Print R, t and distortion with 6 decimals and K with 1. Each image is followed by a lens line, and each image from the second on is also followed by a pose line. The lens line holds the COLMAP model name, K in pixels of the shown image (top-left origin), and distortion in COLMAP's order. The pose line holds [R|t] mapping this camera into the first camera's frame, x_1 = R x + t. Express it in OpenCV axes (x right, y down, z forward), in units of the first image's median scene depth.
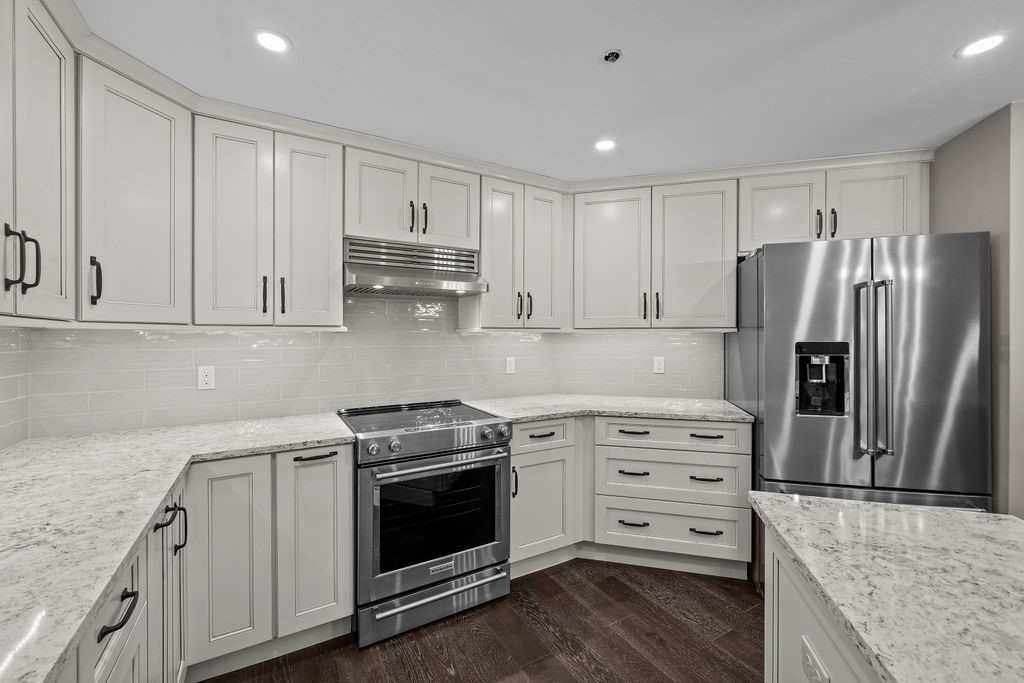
lens RADIAL K [[417.8, 0, 511.1], [0, 417.8, 339.7], [0, 0, 1]] dist [-0.003885, 0.000083]
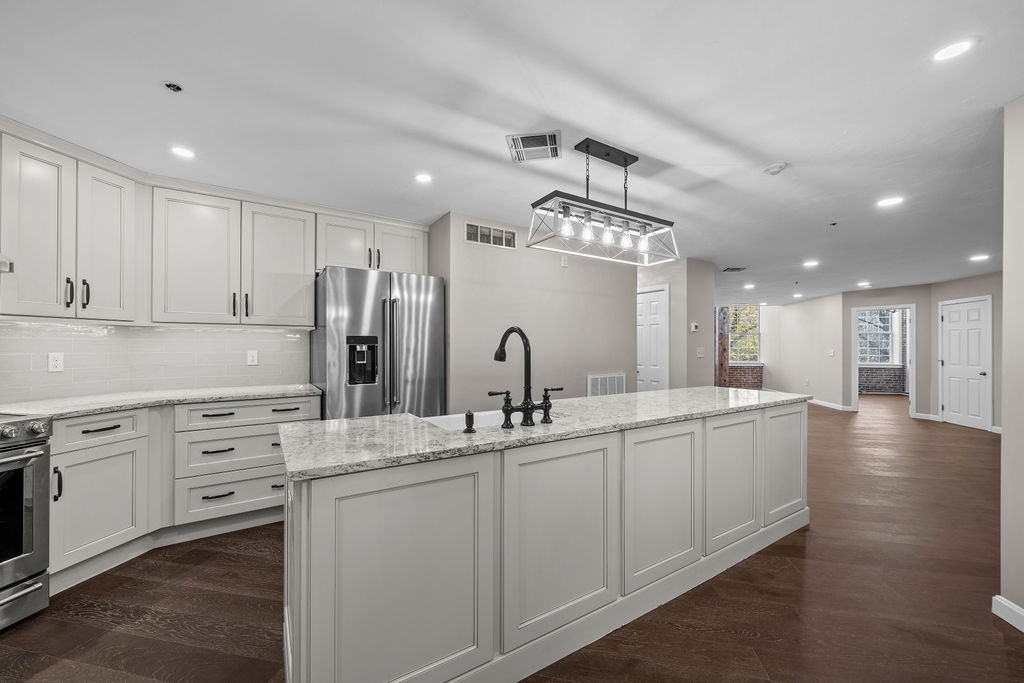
lens RADIAL K [[385.9, 0, 500.4], [0, 385.9, 347.0], [0, 0, 1]] dist [-0.004051, -0.000082]
pose [[0.673248, 0.000762, 0.739417, 0.037895], [0.000294, 0.999999, -0.001299, 0.040321], [-0.739417, 0.001092, 0.673247, -0.265678]]
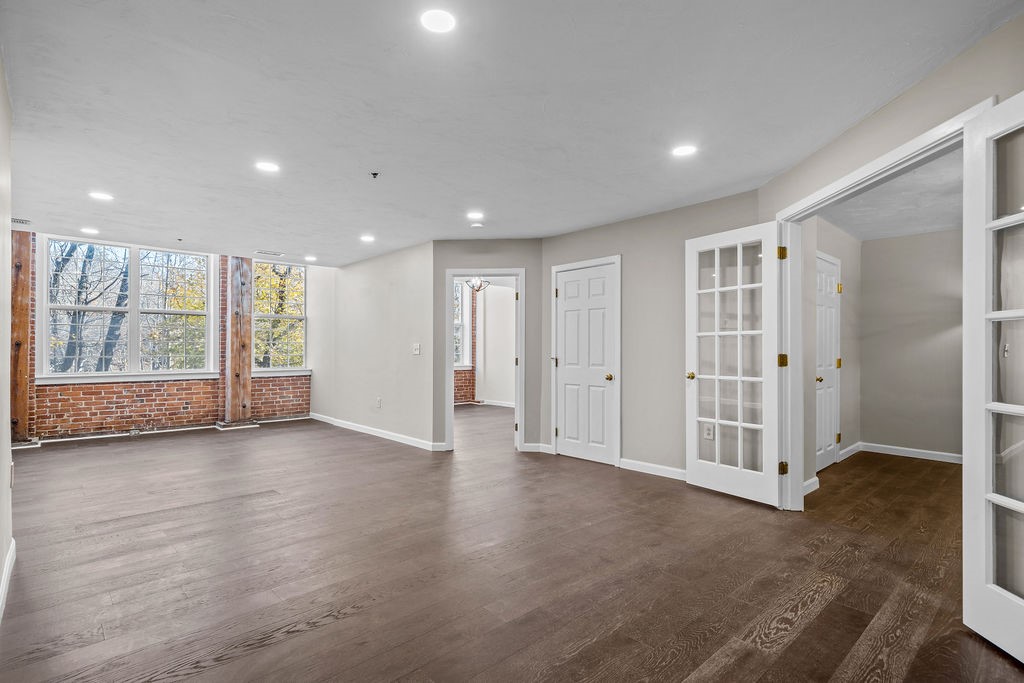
lens RADIAL K [[513.5, 0, 505.9], [0, 513.5, 348.3], [0, 0, 1]] dist [-0.003936, -0.000982]
pose [[-0.212105, -0.000173, 0.977247, 2.007618], [0.001454, 0.999999, 0.000493, 0.088434], [-0.977246, 0.001526, -0.212105, -0.026409]]
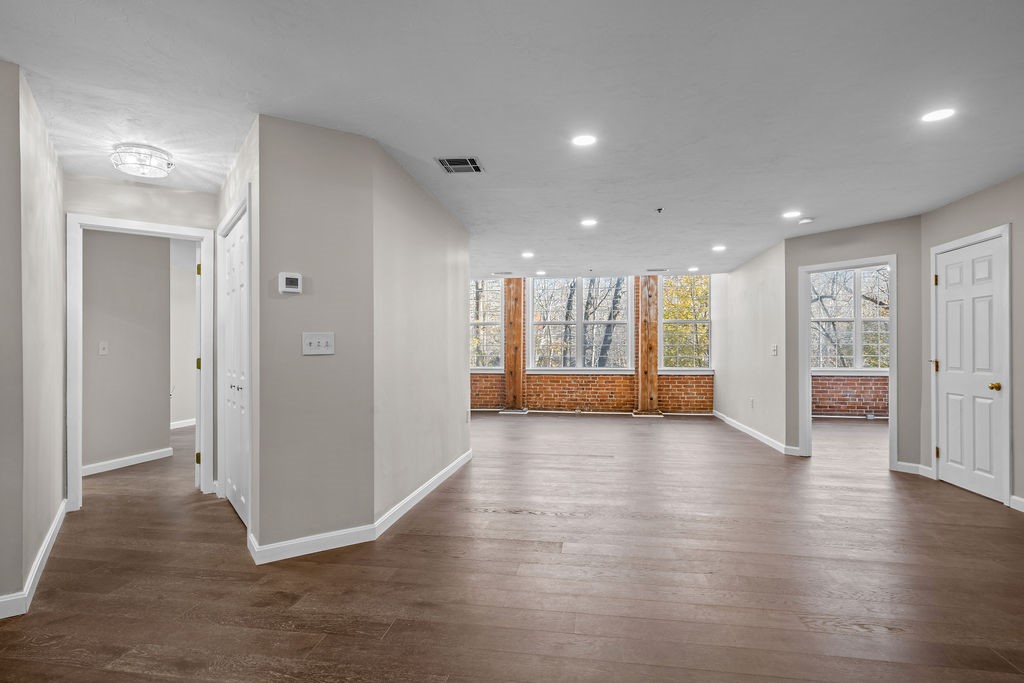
lens RADIAL K [[528.0, 0, 475.5], [0, 528.0, 349.9], [0, 0, 1]] dist [-0.001212, -0.000990]
pose [[0.667289, 0.000395, 0.744799, 1.655869], [0.003160, 0.999989, -0.003362, 0.096087], [-0.744792, 0.004597, 0.667281, -0.801275]]
